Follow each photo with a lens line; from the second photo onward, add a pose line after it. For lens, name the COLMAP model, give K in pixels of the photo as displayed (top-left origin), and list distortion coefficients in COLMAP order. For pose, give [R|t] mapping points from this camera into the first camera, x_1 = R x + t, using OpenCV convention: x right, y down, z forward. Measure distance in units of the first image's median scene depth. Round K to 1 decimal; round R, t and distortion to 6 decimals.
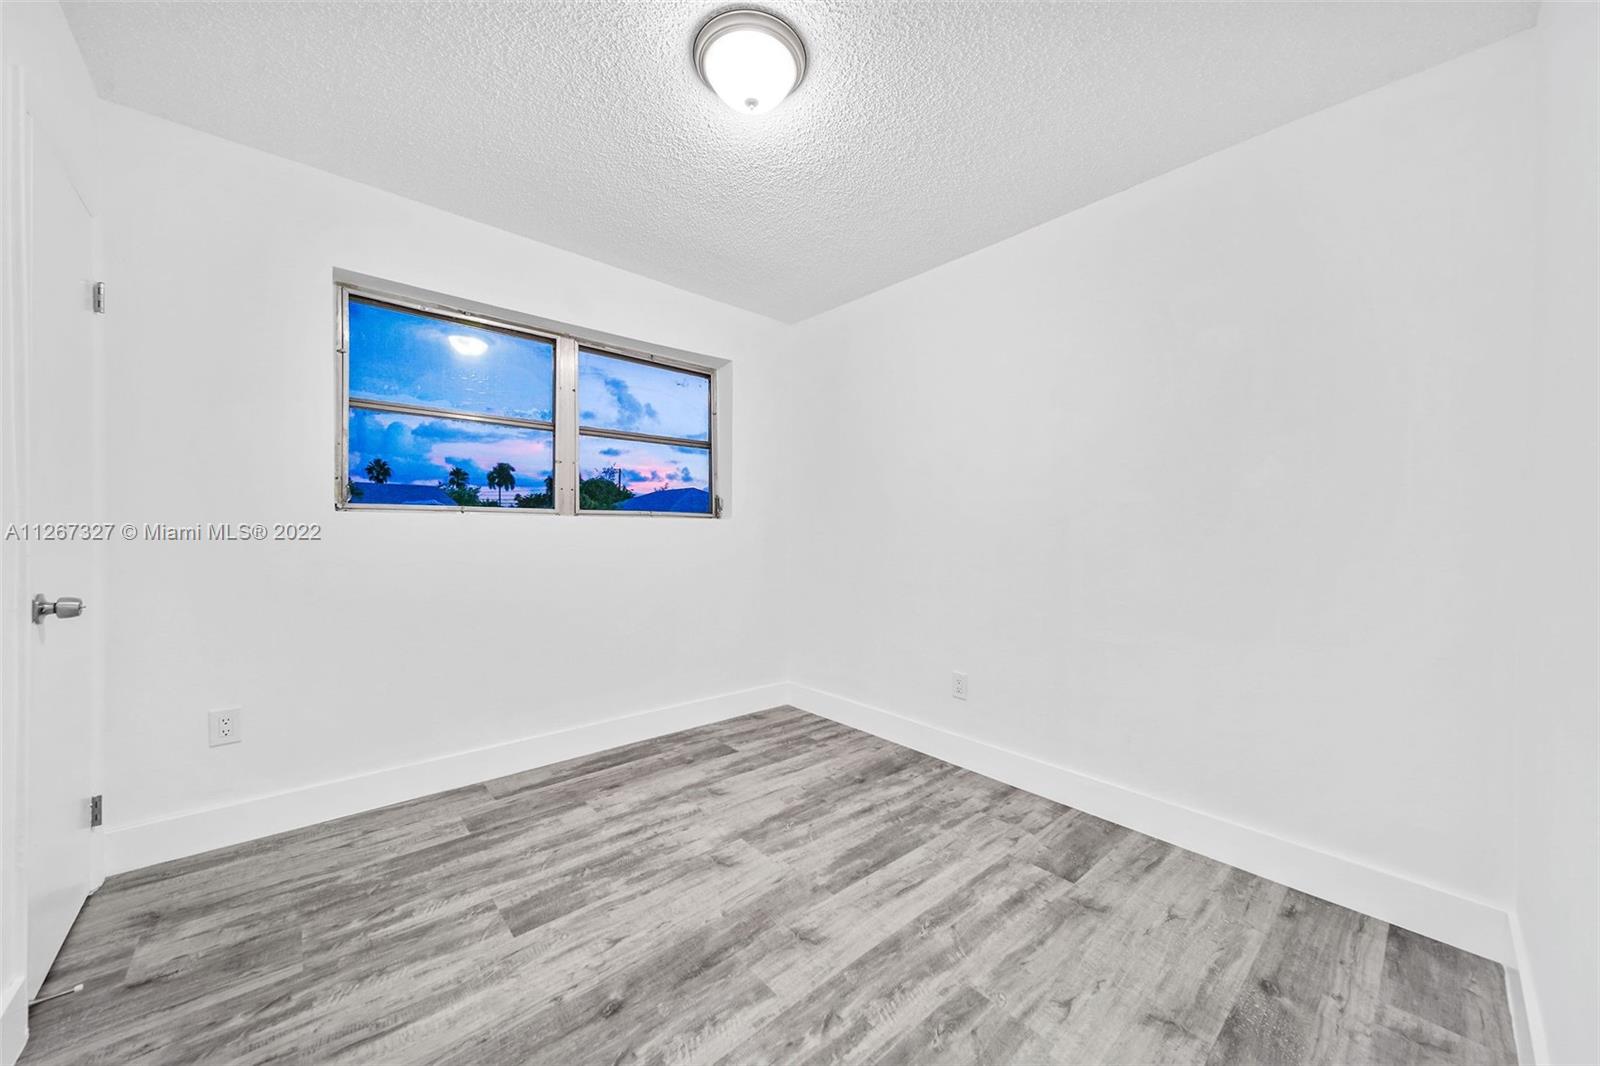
lens RADIAL K [[573.1, 0, 795.0], [0, 573.1, 522.7], [0, 0, 1]] dist [0.008641, -0.000213]
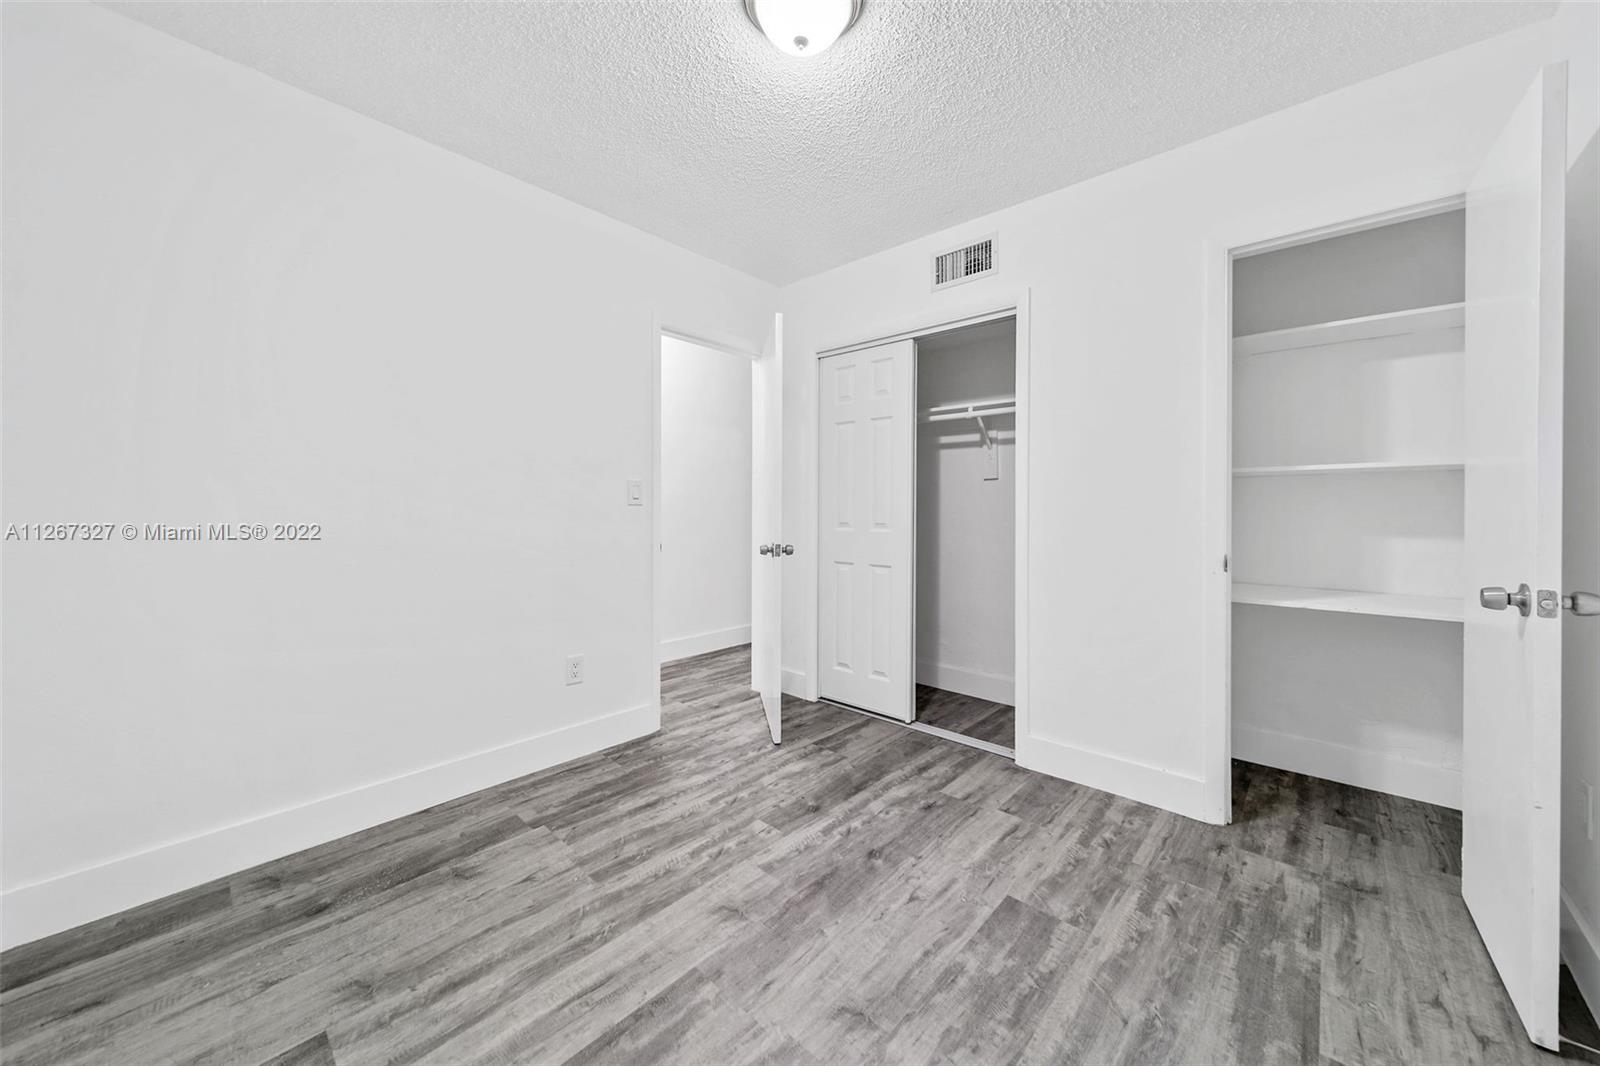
lens RADIAL K [[573.1, 0, 795.0], [0, 573.1, 522.7], [0, 0, 1]] dist [0.008641, -0.000213]
pose [[-0.994465, -0.012954, -0.104269, 0.023001], [-0.013965, 0.999862, 0.008979, 0.026837], [0.104139, 0.010386, -0.994509, 1.974374]]
